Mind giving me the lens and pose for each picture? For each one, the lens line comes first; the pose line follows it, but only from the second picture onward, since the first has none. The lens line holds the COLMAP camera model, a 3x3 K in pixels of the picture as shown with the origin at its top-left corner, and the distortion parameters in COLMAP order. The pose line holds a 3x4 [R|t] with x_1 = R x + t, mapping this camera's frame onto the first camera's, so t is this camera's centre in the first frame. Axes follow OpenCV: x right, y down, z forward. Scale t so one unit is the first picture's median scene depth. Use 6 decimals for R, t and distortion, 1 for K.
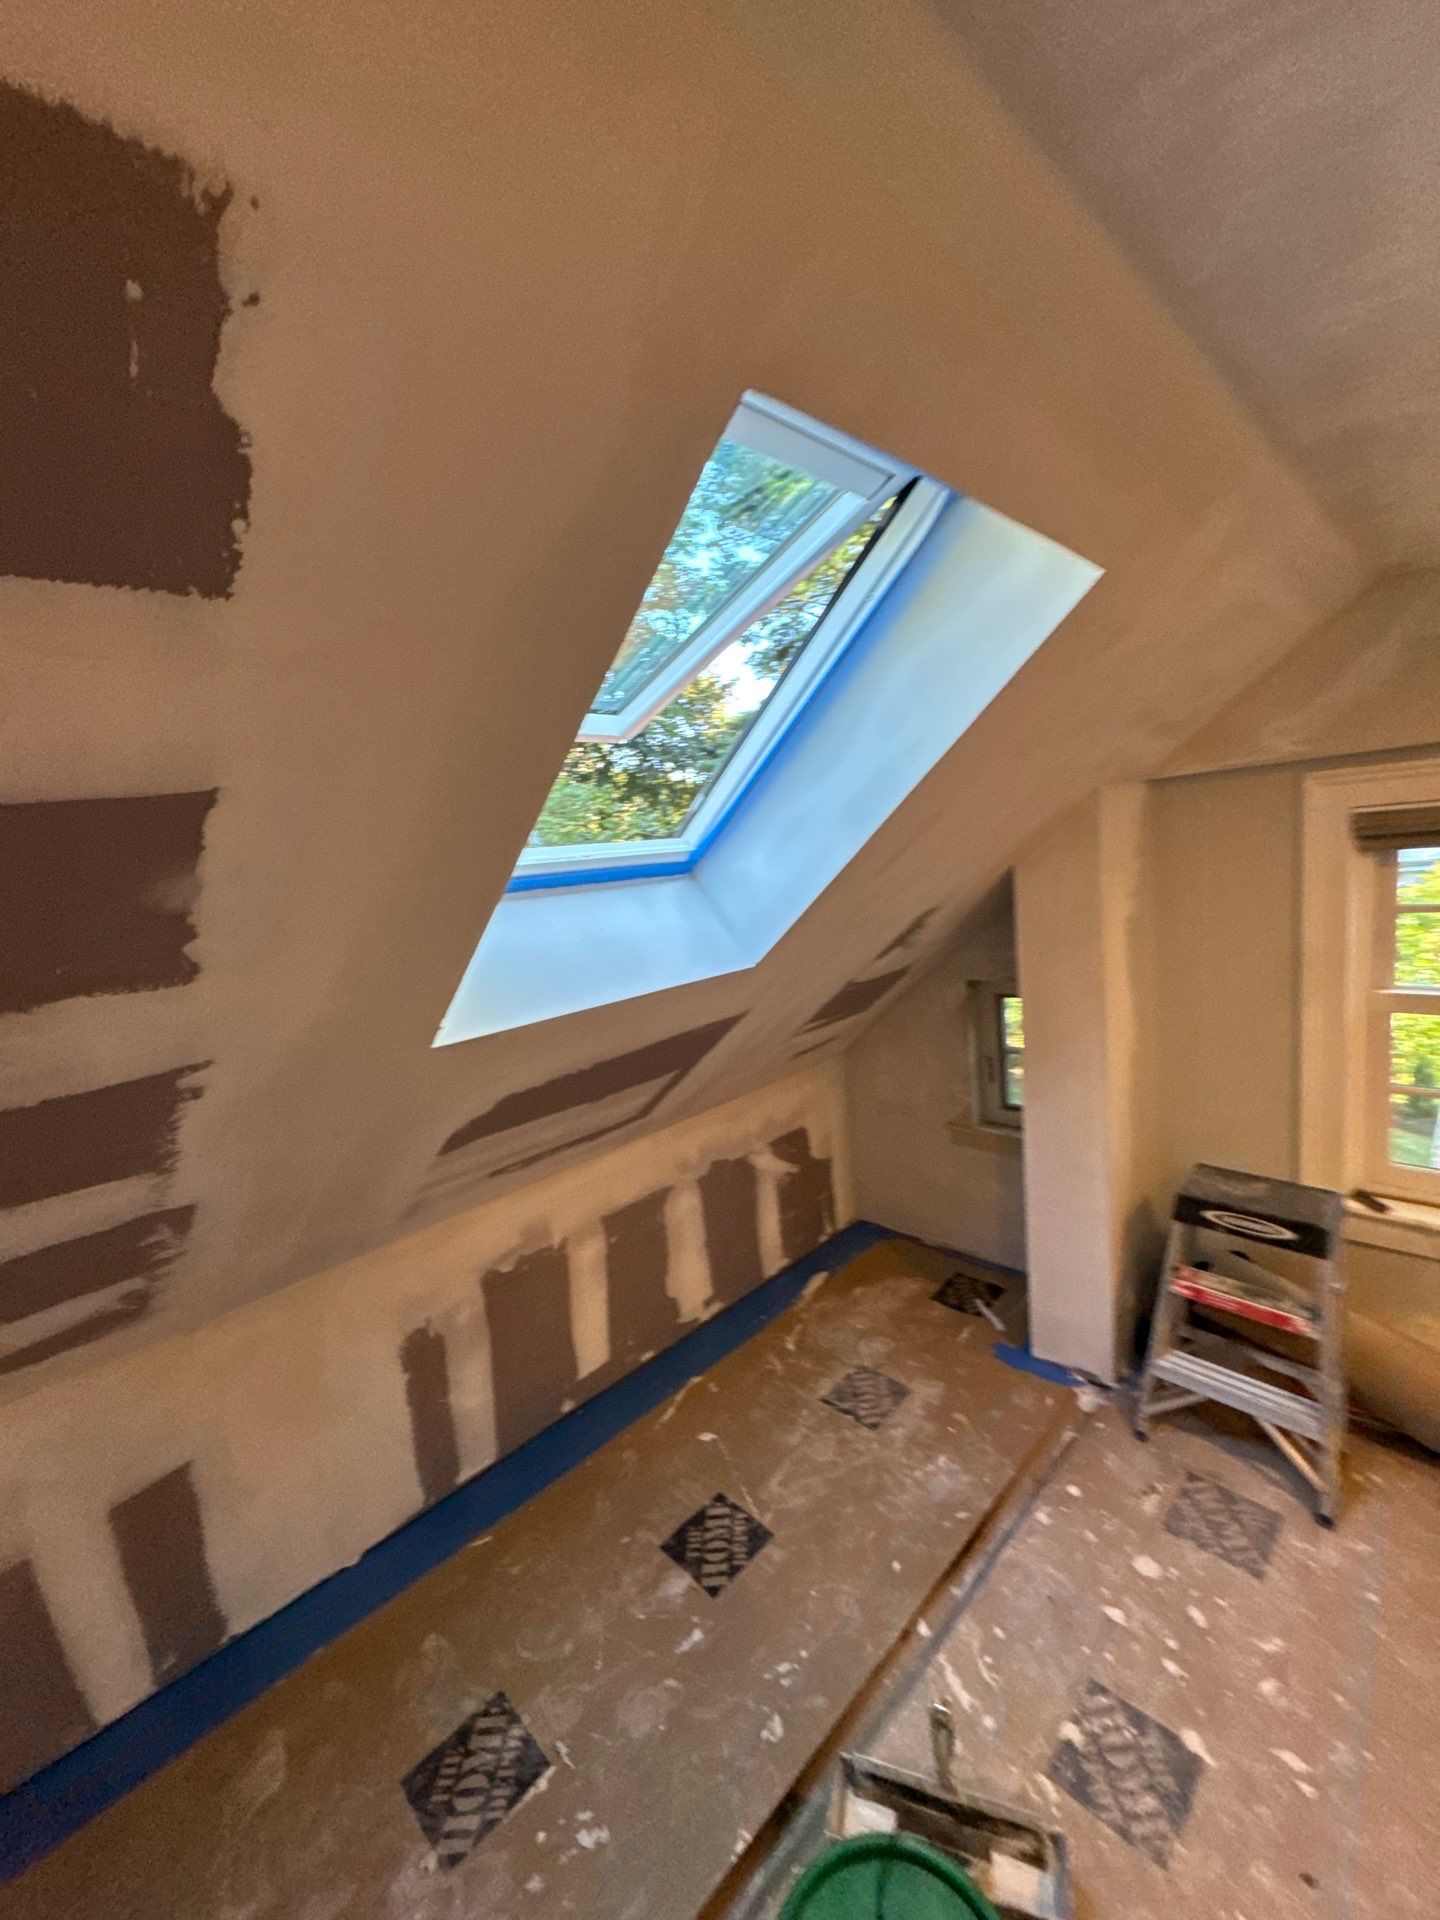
lens RADIAL K [[785.3, 0, 712.5], [0, 785.3, 969.7], [0, 0, 1]] dist [-0.004080, -0.000093]
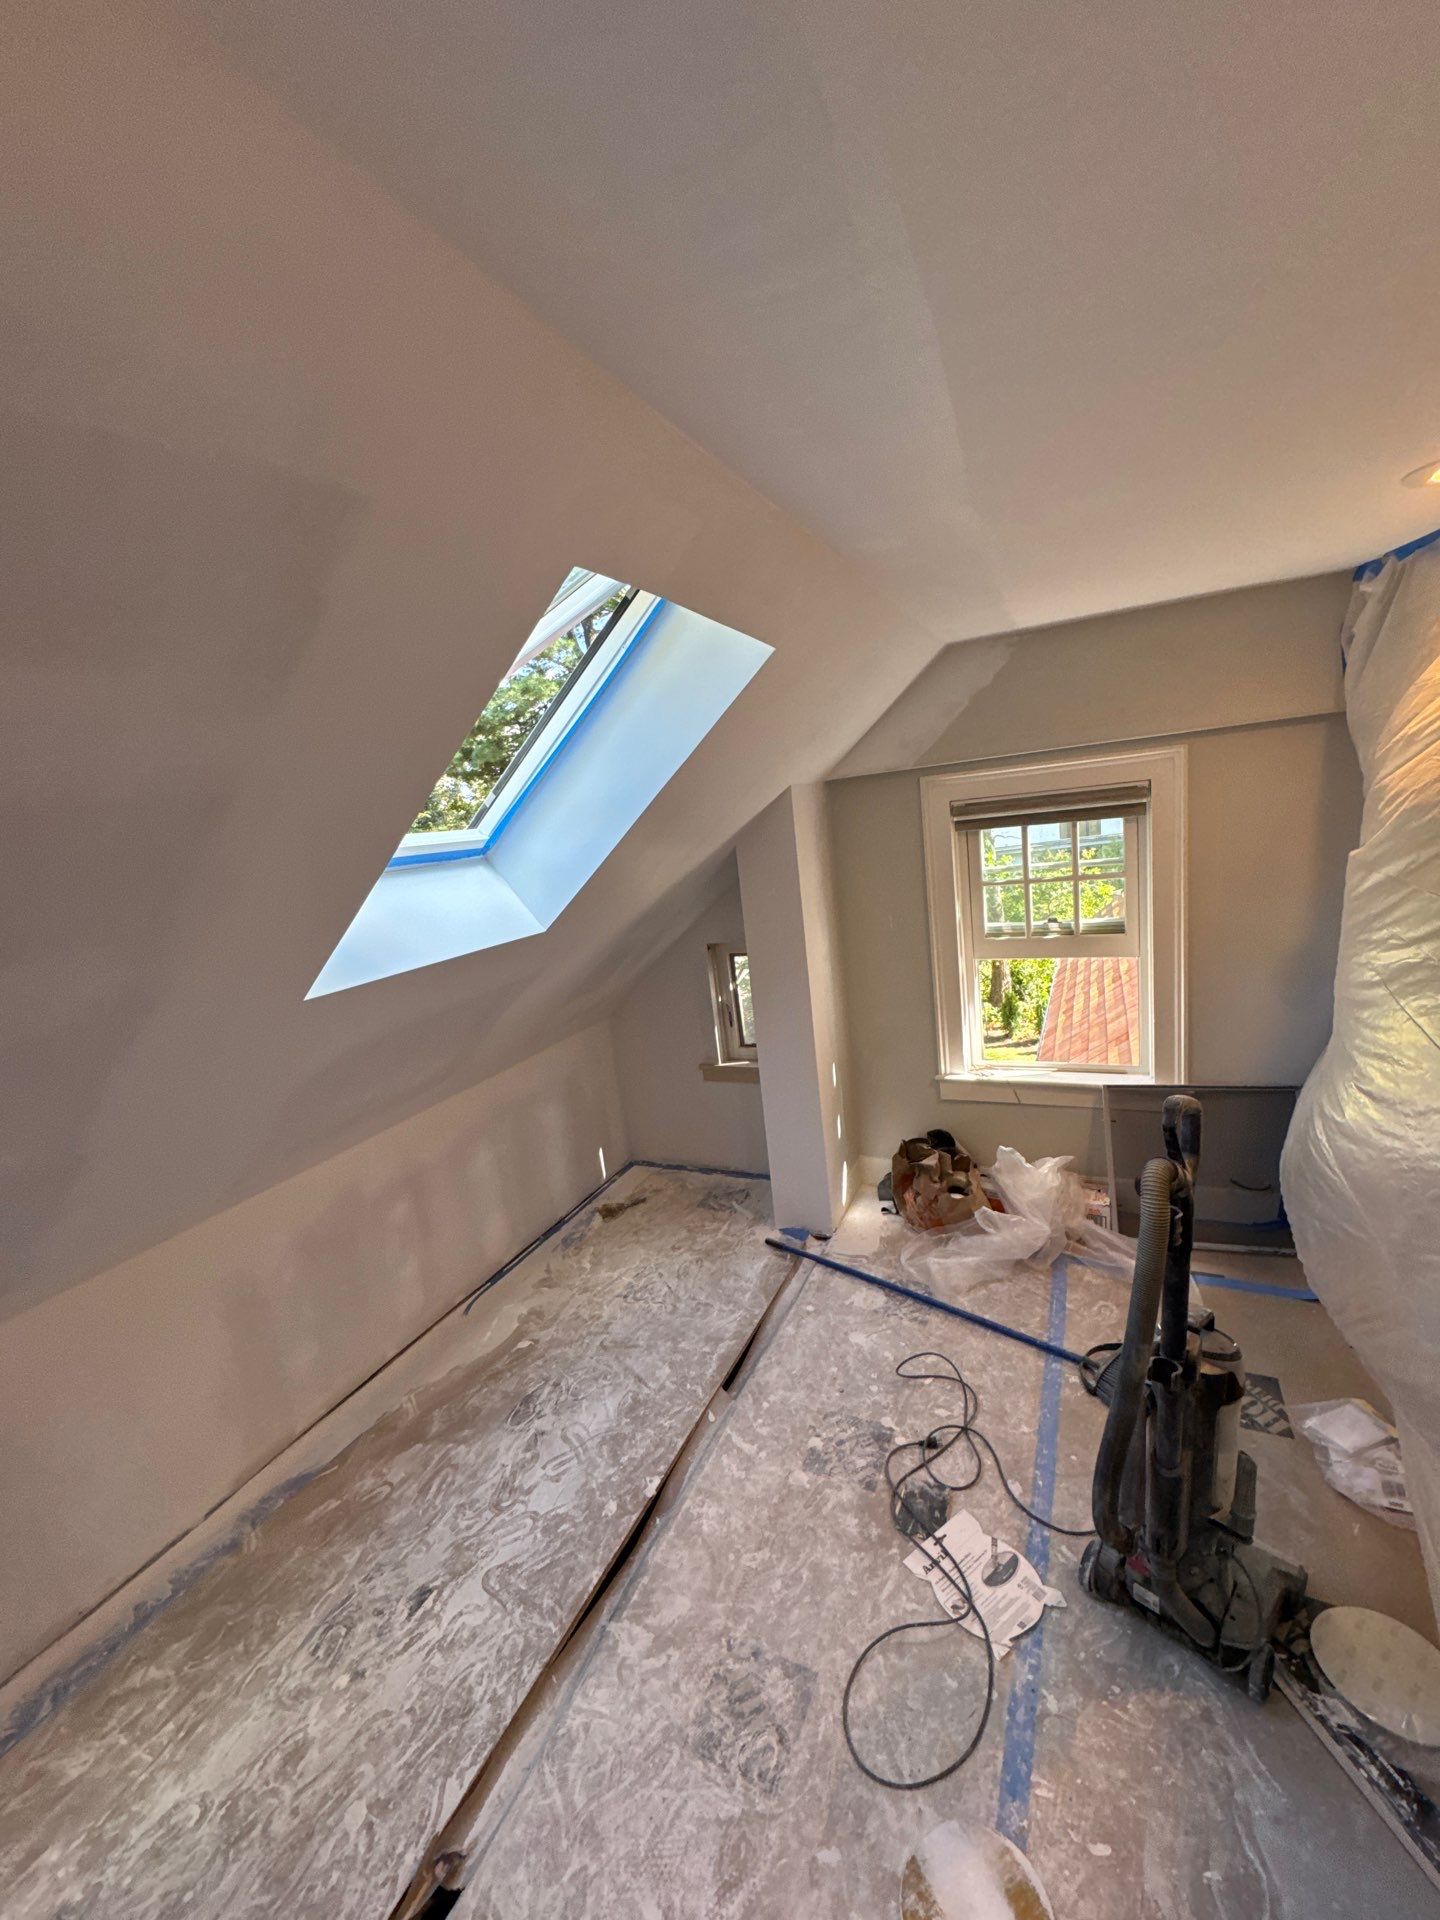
lens RADIAL K [[785.3, 0, 721.7], [0, 785.3, 965.7], [0, 0, 1]] dist [-0.004080, -0.000093]
pose [[0.939393, -0.072558, 0.335077, -0.098388], [0.071367, 0.997324, 0.015885, 0.046941], [-0.335333, 0.008991, 0.942057, -0.251189]]
